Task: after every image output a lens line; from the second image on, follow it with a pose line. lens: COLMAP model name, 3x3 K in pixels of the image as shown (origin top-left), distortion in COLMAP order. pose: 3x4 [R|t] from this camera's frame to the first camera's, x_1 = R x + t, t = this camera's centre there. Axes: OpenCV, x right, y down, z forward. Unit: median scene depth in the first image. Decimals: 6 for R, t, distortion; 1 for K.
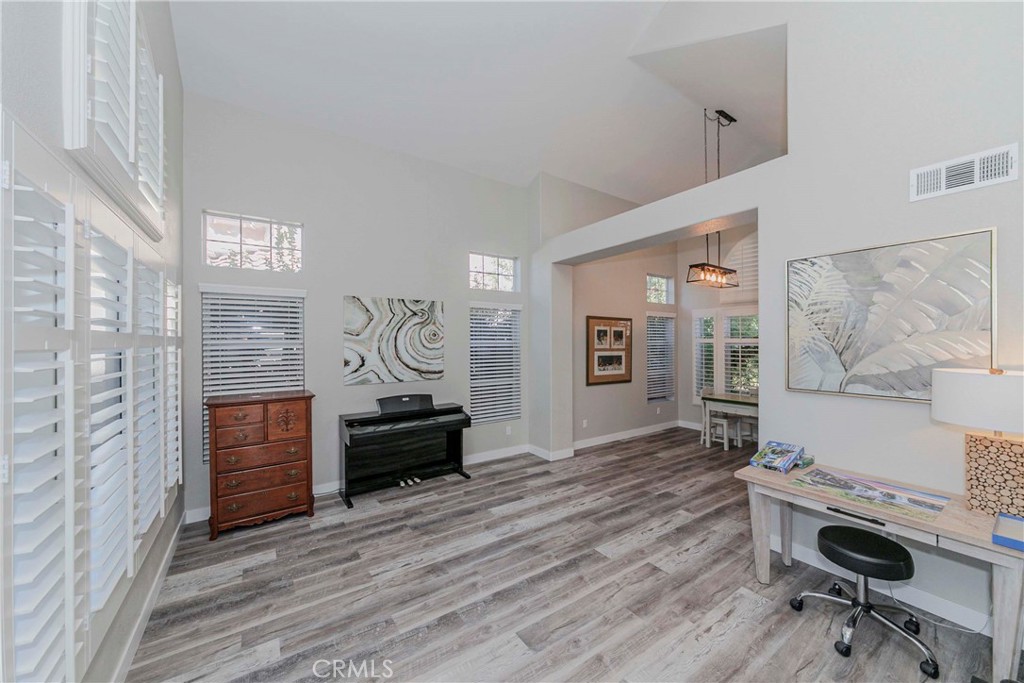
lens RADIAL K [[387.7, 0, 523.5], [0, 387.7, 335.6], [0, 0, 1]] dist [-0.005911, -0.000351]
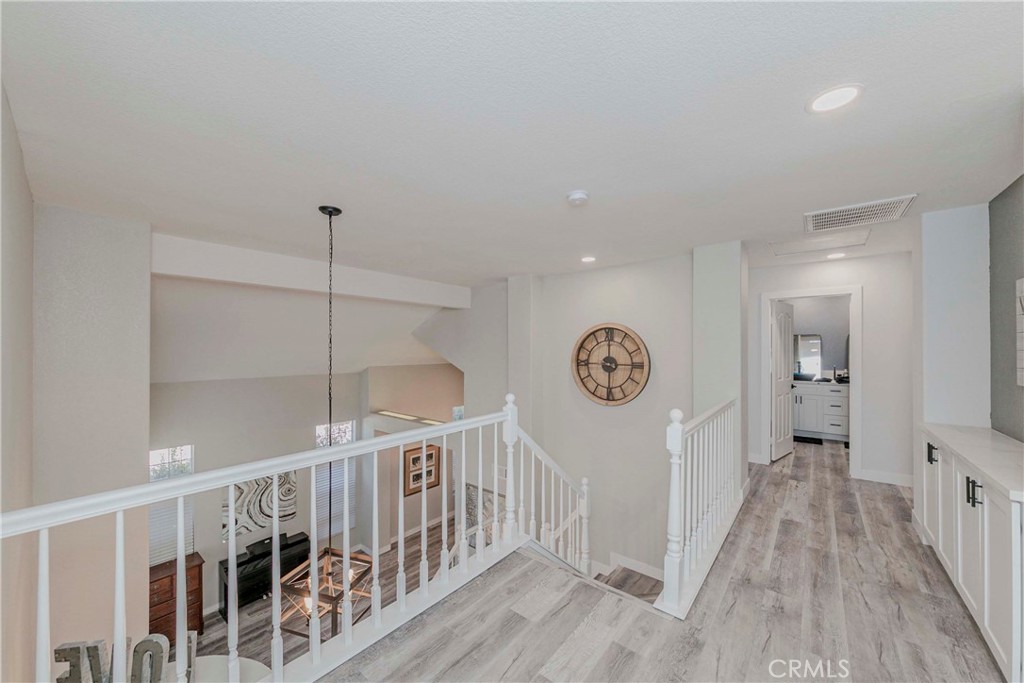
lens RADIAL K [[383.7, 0, 513.9], [0, 383.7, 345.3], [0, 0, 1]] dist [-0.001769, -0.000198]
pose [[0.965179, 0.004908, 0.261546, 0.300264], [-0.006116, 0.999974, 0.003807, -0.772568], [-0.261520, -0.005274, 0.965184, -0.906655]]
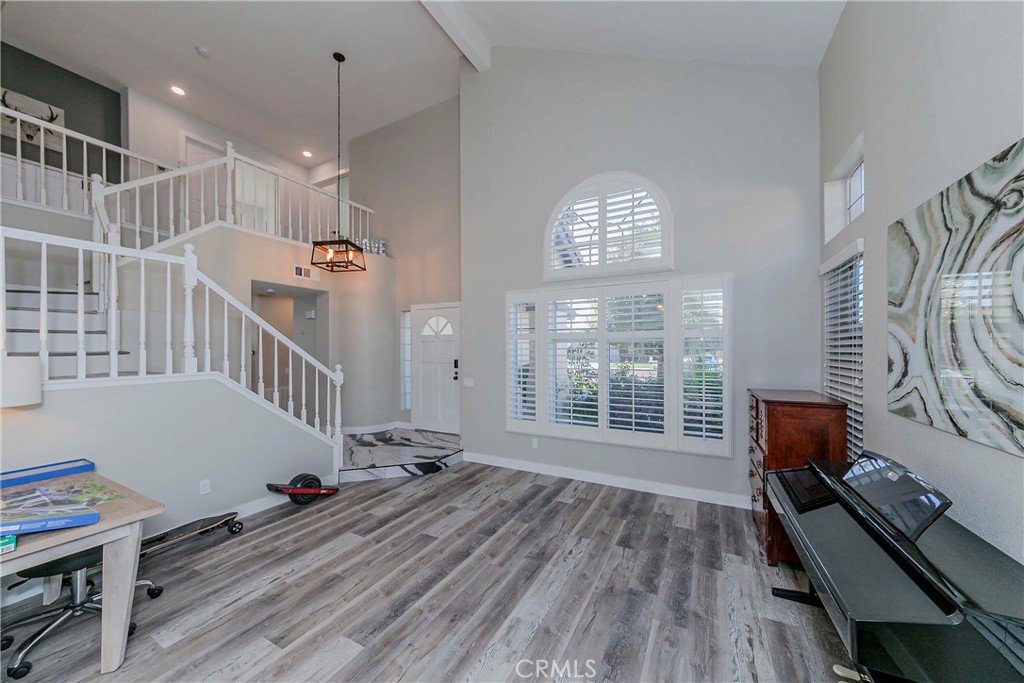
lens RADIAL K [[360.5, 0, 504.8], [0, 360.5, 351.5], [0, 0, 1]] dist [-0.000335, 0.000010]
pose [[-0.908254, 0.007667, -0.418349, 0.185410], [0.009186, 0.999957, -0.001617, 0.058127], [0.418318, -0.005312, -0.908285, 1.395161]]
